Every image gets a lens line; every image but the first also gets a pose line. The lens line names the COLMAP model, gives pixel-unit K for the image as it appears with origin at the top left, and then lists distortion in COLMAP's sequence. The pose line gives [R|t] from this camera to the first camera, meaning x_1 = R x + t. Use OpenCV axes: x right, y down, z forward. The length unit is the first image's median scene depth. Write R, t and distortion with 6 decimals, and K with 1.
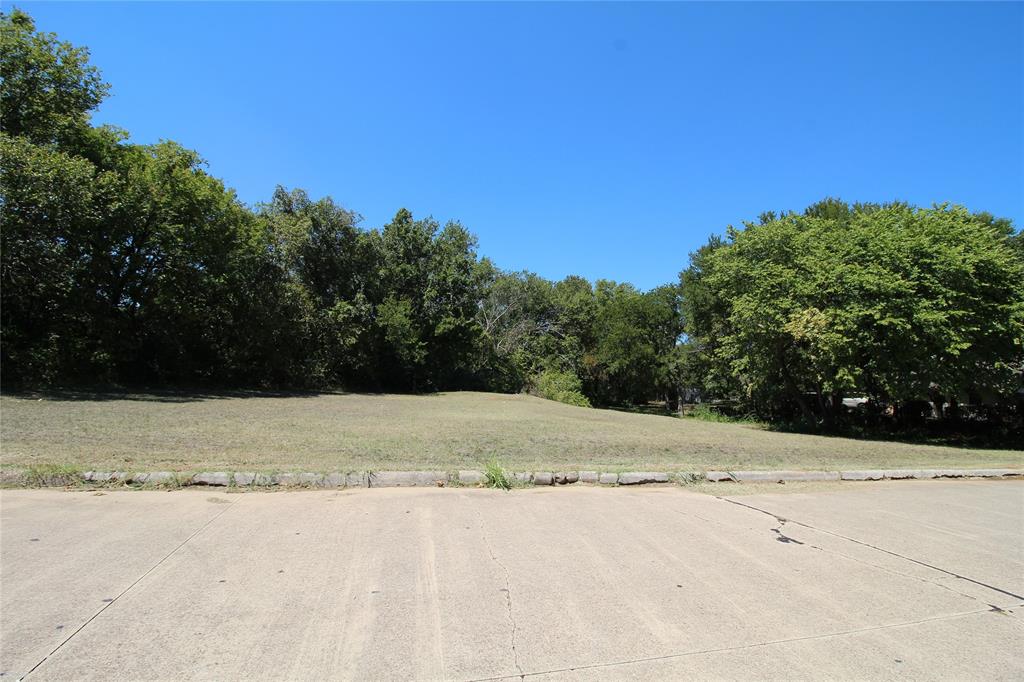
lens RADIAL K [[461.5, 0, 512.4], [0, 461.5, 339.7], [0, 0, 1]] dist [-0.012575, -0.004309]
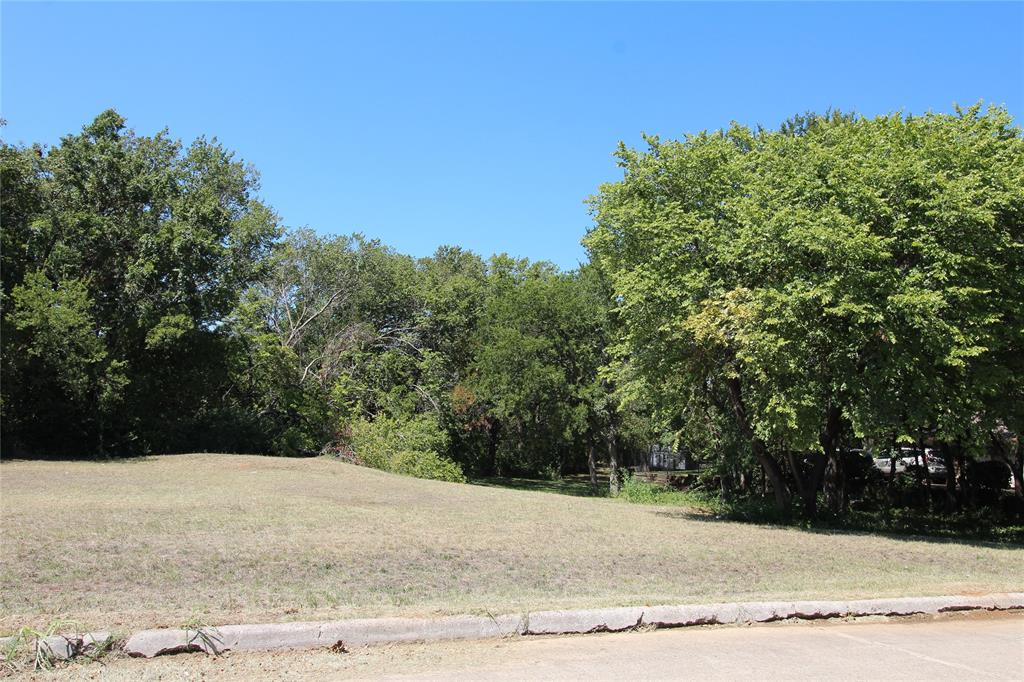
lens RADIAL K [[786.4, 0, 511.6], [0, 786.4, 307.2], [0, 0, 1]] dist [0.003159, 0.001314]
pose [[0.993013, 0.008033, 0.117729, 0.152960], [0.000792, 0.997204, -0.074723, 0.013071], [-0.118000, 0.074294, 0.990230, 0.059475]]
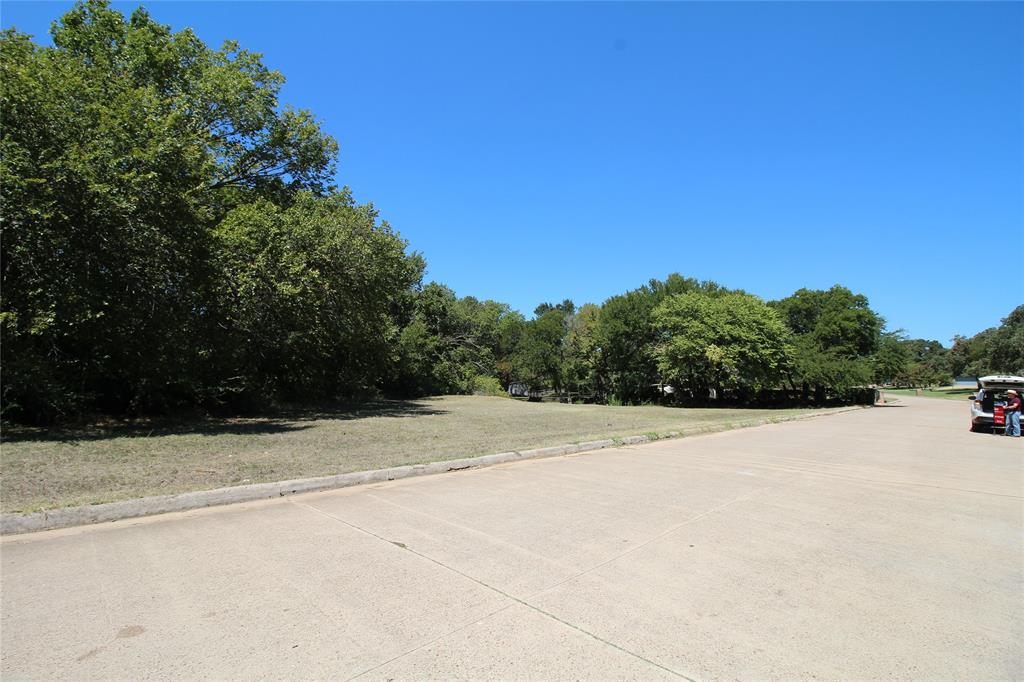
lens RADIAL K [[461.5, 0, 507.3], [0, 461.5, 346.1], [0, 0, 1]] dist [-0.012575, -0.004309]
pose [[0.867801, -0.004309, 0.496894, -0.636708], [-0.007251, 0.999746, 0.021333, -0.055737], [-0.496859, -0.022115, 0.867549, -0.172676]]
